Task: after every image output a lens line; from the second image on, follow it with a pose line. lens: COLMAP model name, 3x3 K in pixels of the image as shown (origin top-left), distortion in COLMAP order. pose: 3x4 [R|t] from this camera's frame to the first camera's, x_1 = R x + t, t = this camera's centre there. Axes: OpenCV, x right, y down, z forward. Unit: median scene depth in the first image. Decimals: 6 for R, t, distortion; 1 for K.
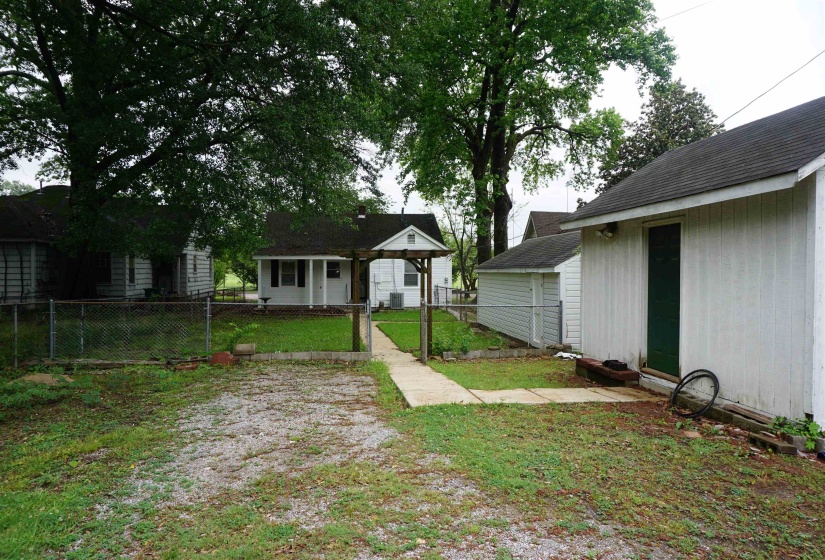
lens RADIAL K [[553.2, 0, 412.6], [0, 553.2, 276.2], [0, 0, 1]] dist [-0.047177, 0.033841]
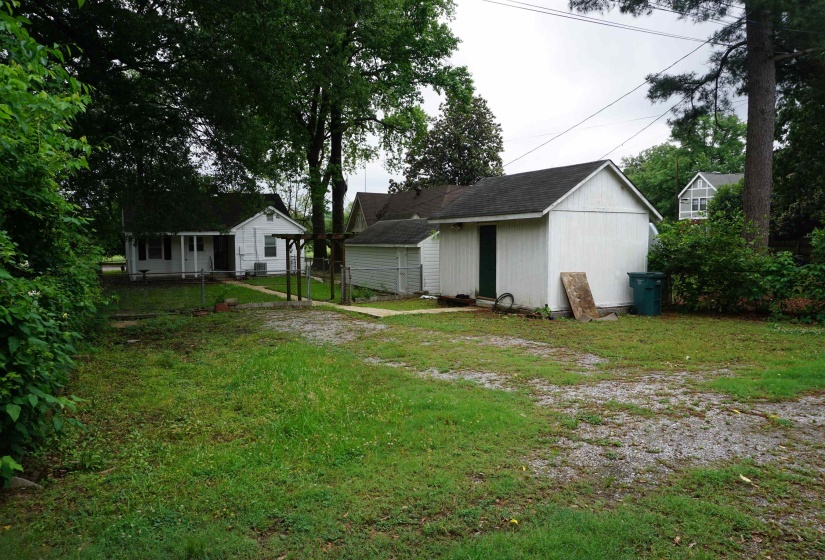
lens RADIAL K [[553.2, 0, 412.6], [0, 553.2, 276.2], [0, 0, 1]] dist [-0.047177, 0.033841]
pose [[0.932624, -0.031269, 0.359494, -0.089082], [0.010633, 0.998187, 0.059238, -0.004645], [-0.360694, -0.051424, 0.931265, -0.133669]]
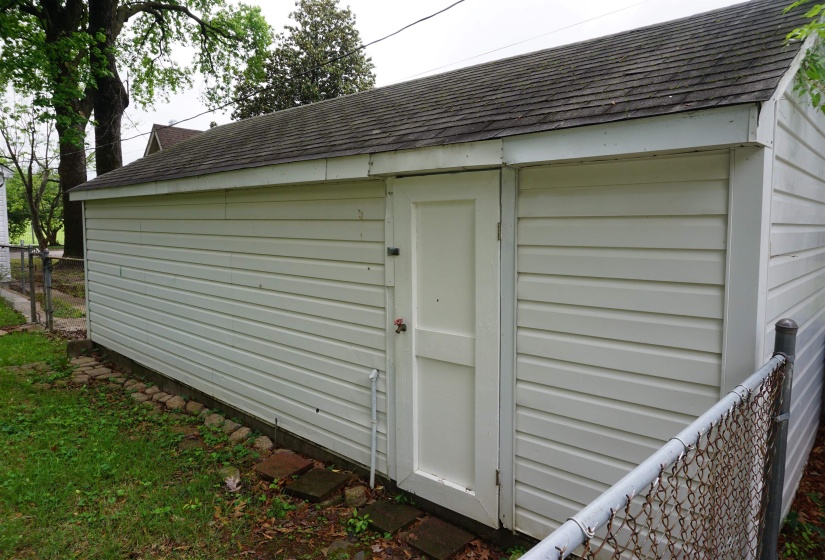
lens RADIAL K [[545.0, 0, 412.1], [0, 545.0, 266.3], [0, 0, 1]] dist [-0.033720, 0.031924]
pose [[0.765996, -0.047095, 0.641118, 0.023238], [0.000637, 0.997368, 0.072504, 0.004112], [-0.642845, -0.055130, 0.764010, 0.245226]]
